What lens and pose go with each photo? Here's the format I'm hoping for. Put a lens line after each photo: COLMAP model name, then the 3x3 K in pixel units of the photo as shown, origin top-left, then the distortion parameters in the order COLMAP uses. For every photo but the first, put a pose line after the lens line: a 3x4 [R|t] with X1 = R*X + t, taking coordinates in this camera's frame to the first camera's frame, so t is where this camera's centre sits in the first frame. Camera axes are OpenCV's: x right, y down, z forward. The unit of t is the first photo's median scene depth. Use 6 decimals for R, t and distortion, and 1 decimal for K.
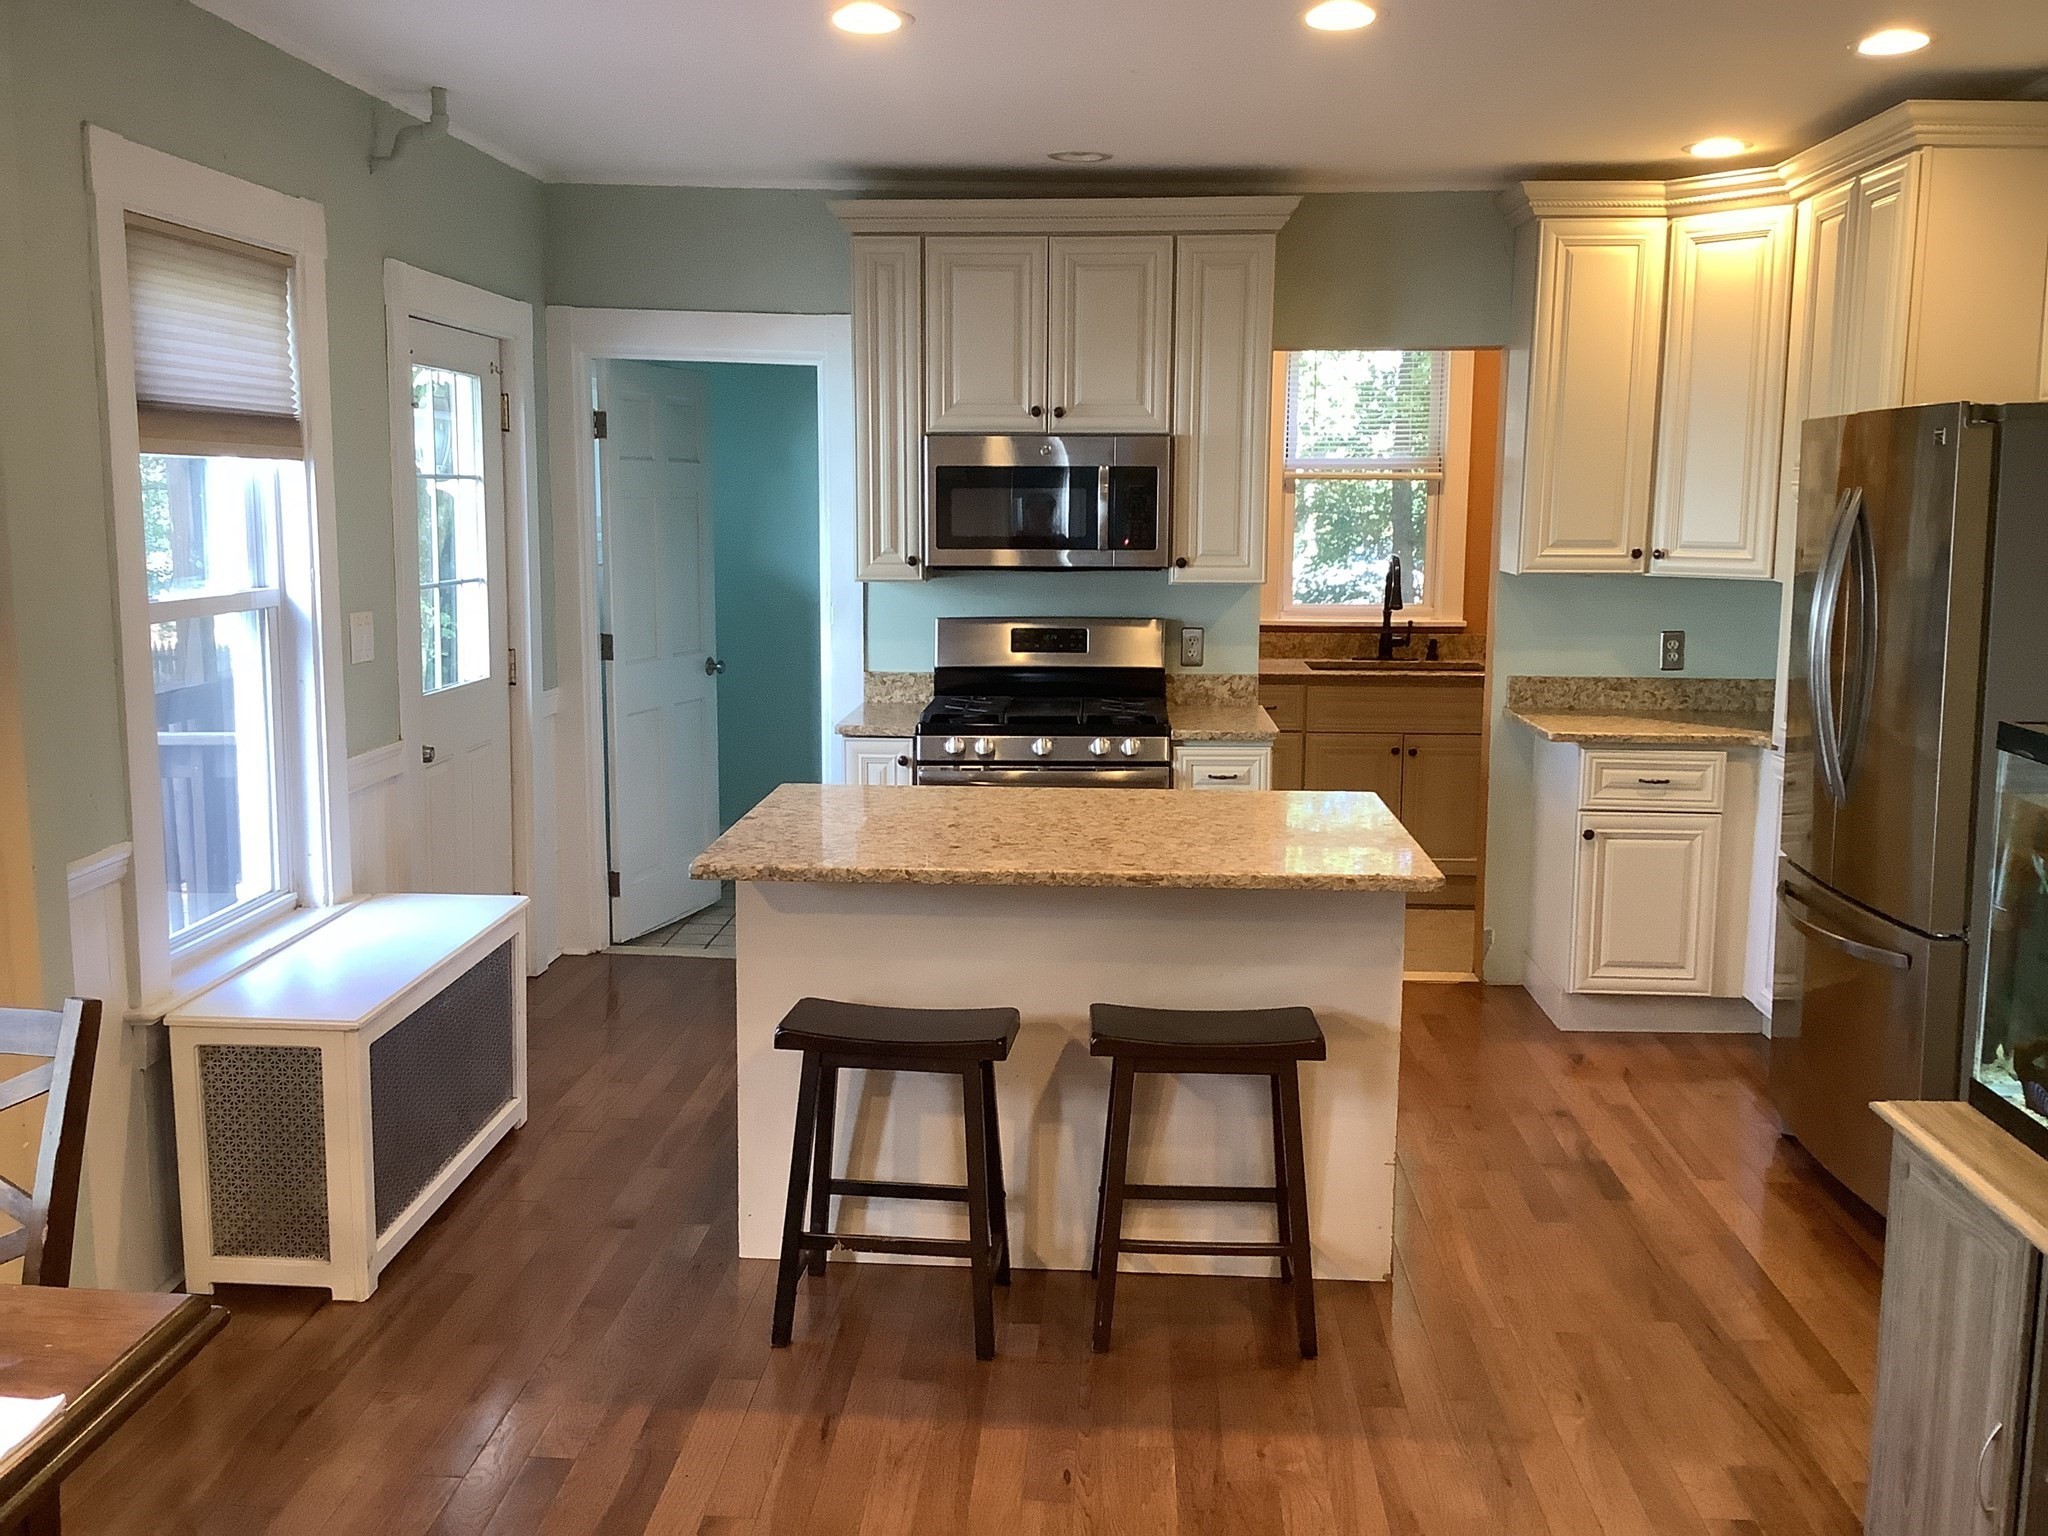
lens RADIAL K [[1899.3, 0, 996.5], [0, 1899.3, 765.0], [0, 0, 1]] dist [0.117747, -0.218891]
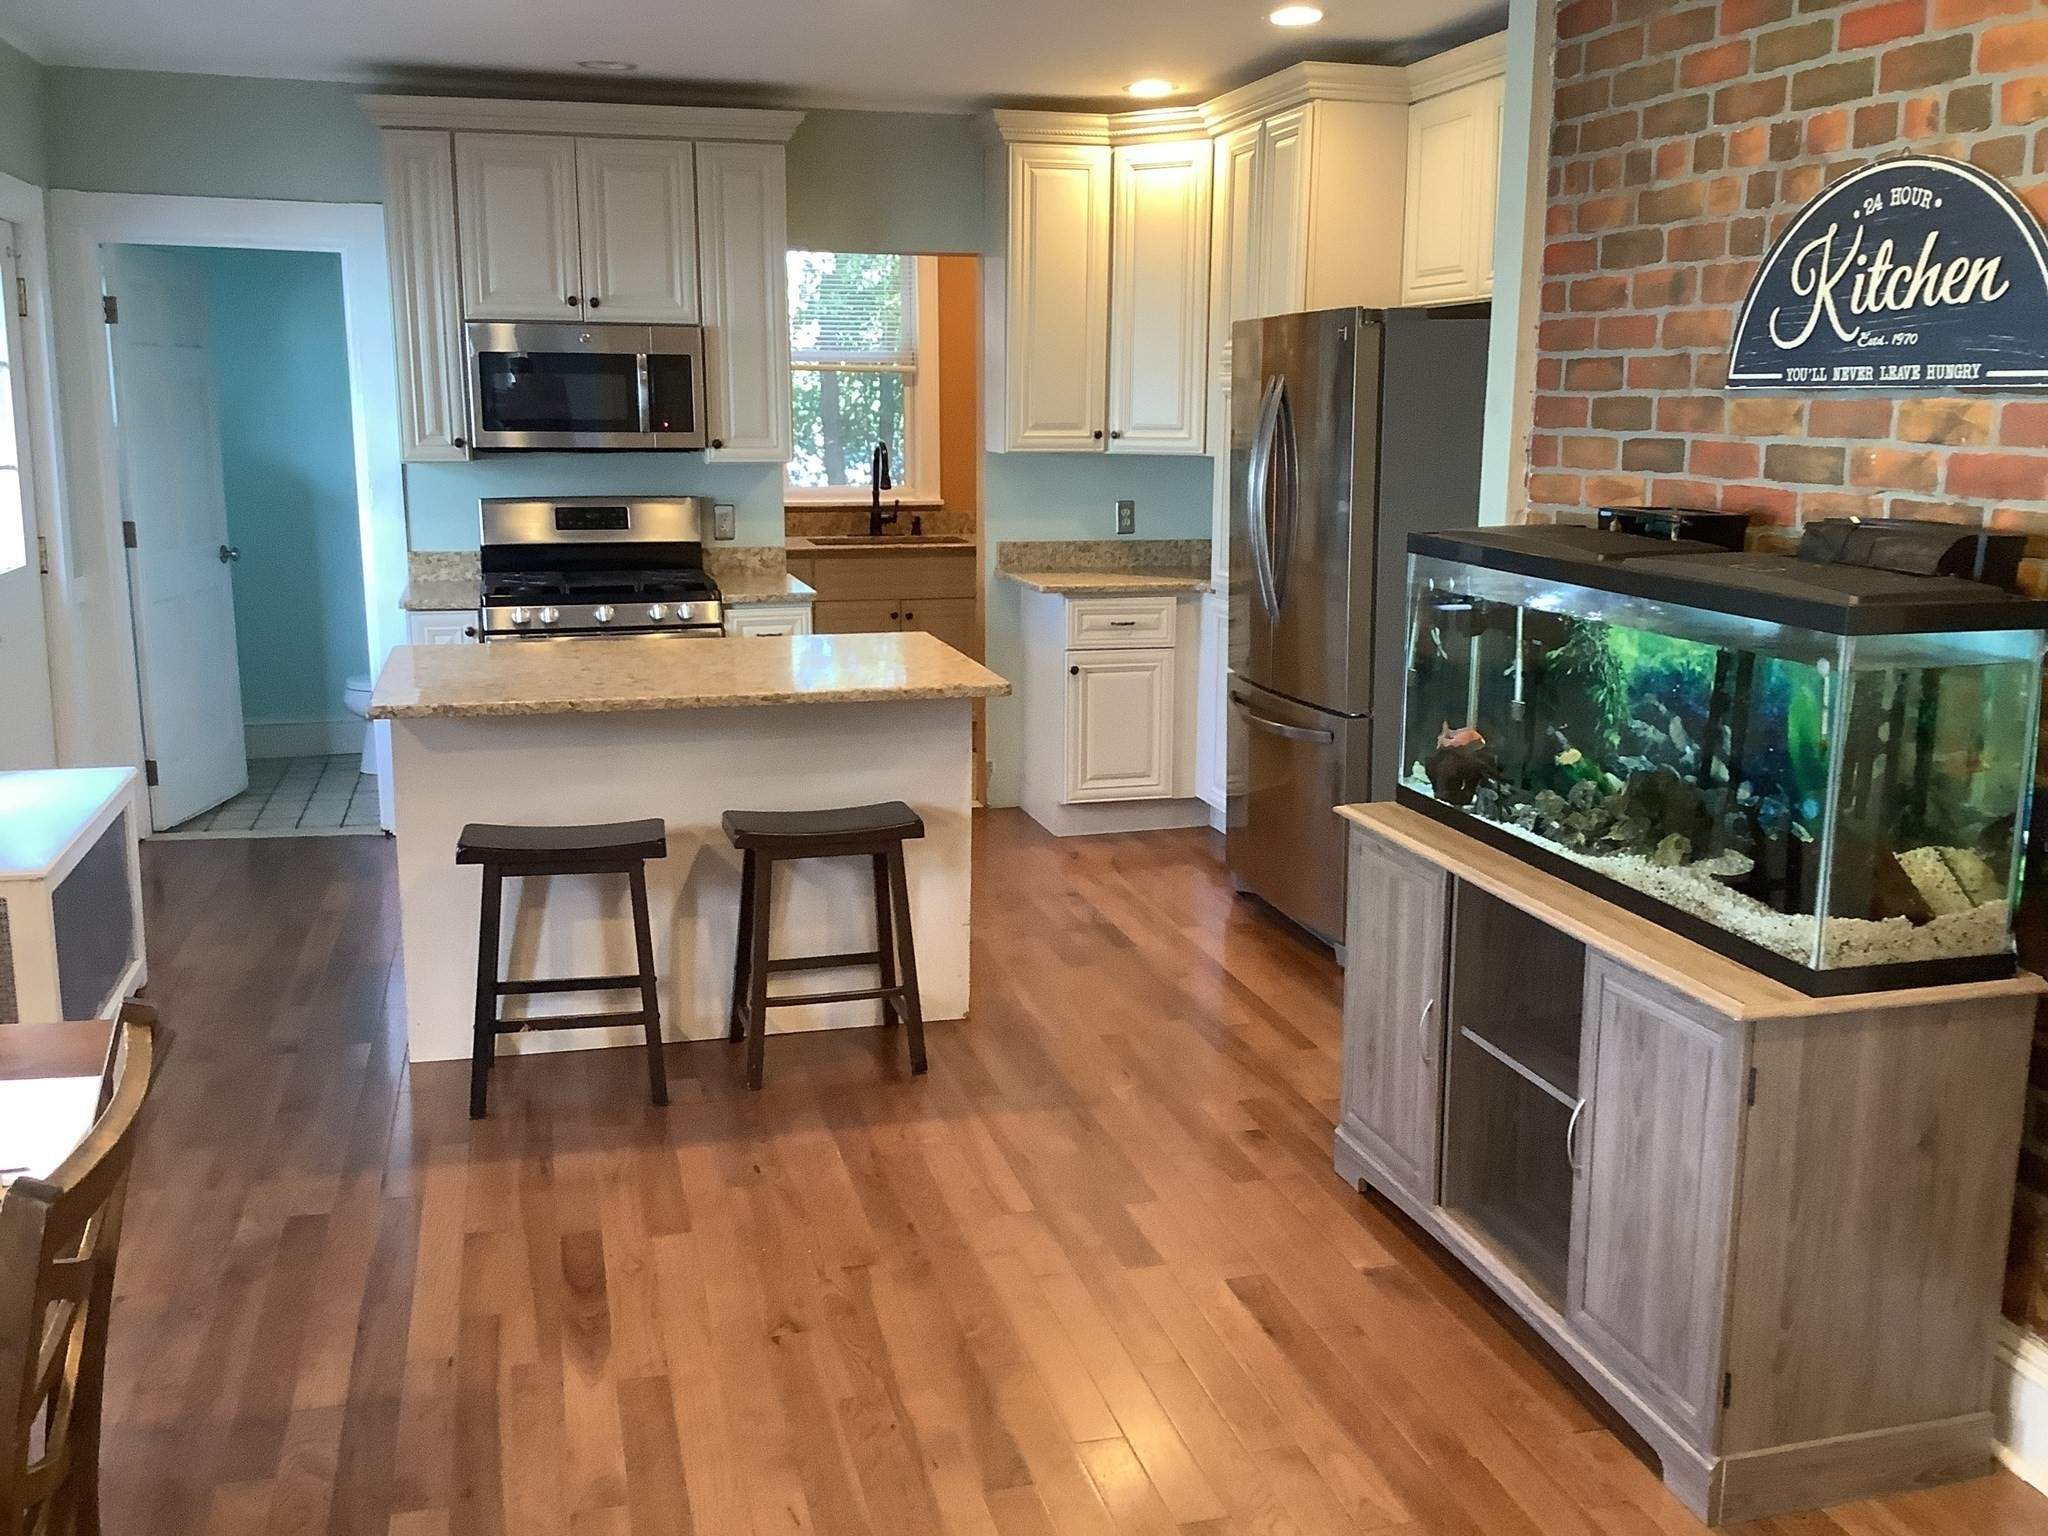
lens RADIAL K [[1863.7, 0, 1024.0], [0, 1863.7, 768.0], [0, 0, 1]] dist [0.132956, -0.261120]
pose [[0.950918, -0.063161, 0.302928, -0.079837], [0.045767, 0.996888, 0.064186, 0.020839], [-0.306039, -0.047172, 0.950850, -0.106555]]
